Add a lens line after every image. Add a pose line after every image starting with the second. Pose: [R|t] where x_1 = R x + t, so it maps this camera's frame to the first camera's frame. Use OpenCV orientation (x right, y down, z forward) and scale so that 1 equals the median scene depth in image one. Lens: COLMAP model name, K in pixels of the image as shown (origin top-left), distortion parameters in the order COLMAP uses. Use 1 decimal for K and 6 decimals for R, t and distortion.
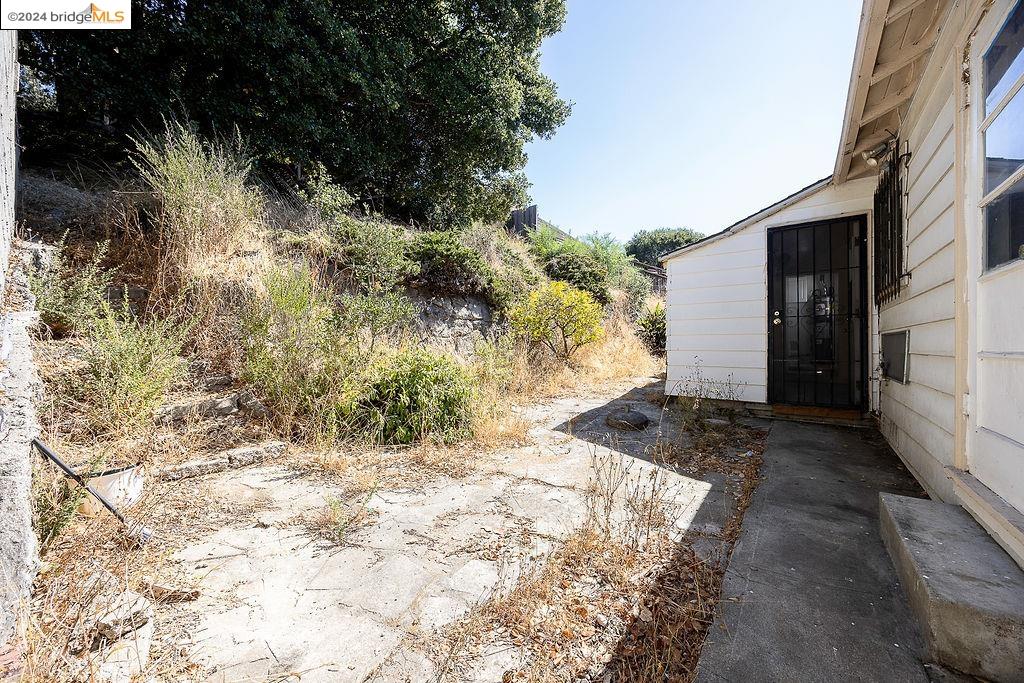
lens RADIAL K [[389.2, 0, 516.0], [0, 389.2, 339.7], [0, 0, 1]] dist [0.000630, 0.000044]
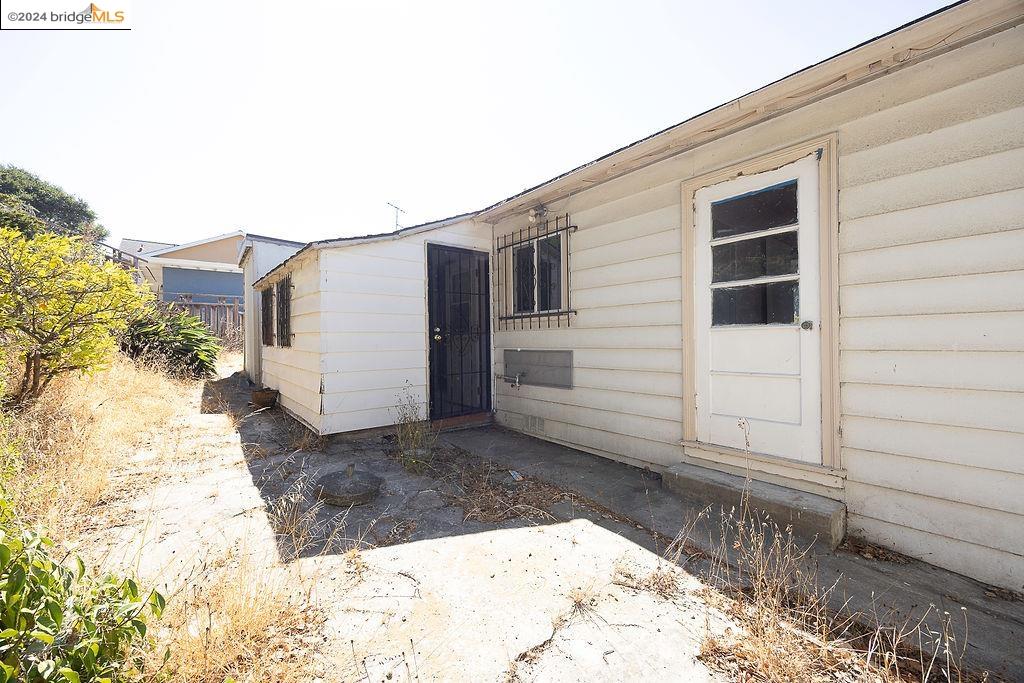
lens RADIAL K [[405.0, 0, 514.5], [0, 405.0, 336.4], [0, 0, 1]] dist [0.000805, 0.000068]
pose [[0.237594, 0.001061, 0.971364, -0.401033], [0.002348, 0.999996, -0.001667, -0.062416], [-0.971362, 0.002677, 0.237591, 0.723038]]
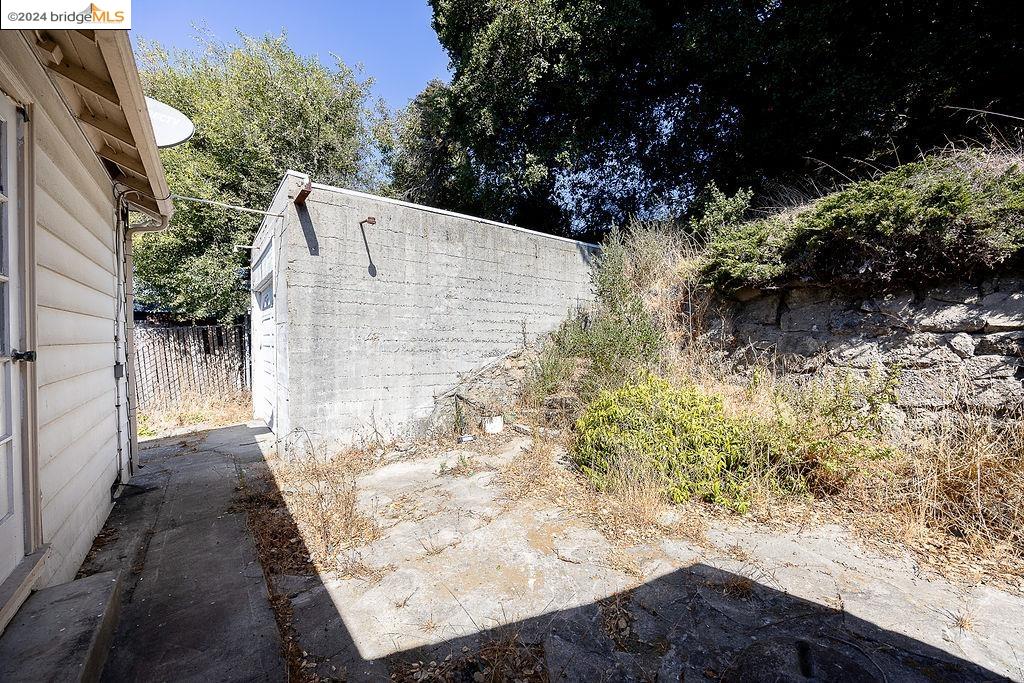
lens RADIAL K [[389.2, 0, 516.0], [0, 389.2, 339.7], [0, 0, 1]] dist [0.000630, 0.000044]
pose [[-0.251628, 0.007689, -0.967794, 0.810062], [0.017664, 0.999838, 0.003351, -0.095926], [0.967663, -0.016252, -0.251723, 1.103141]]
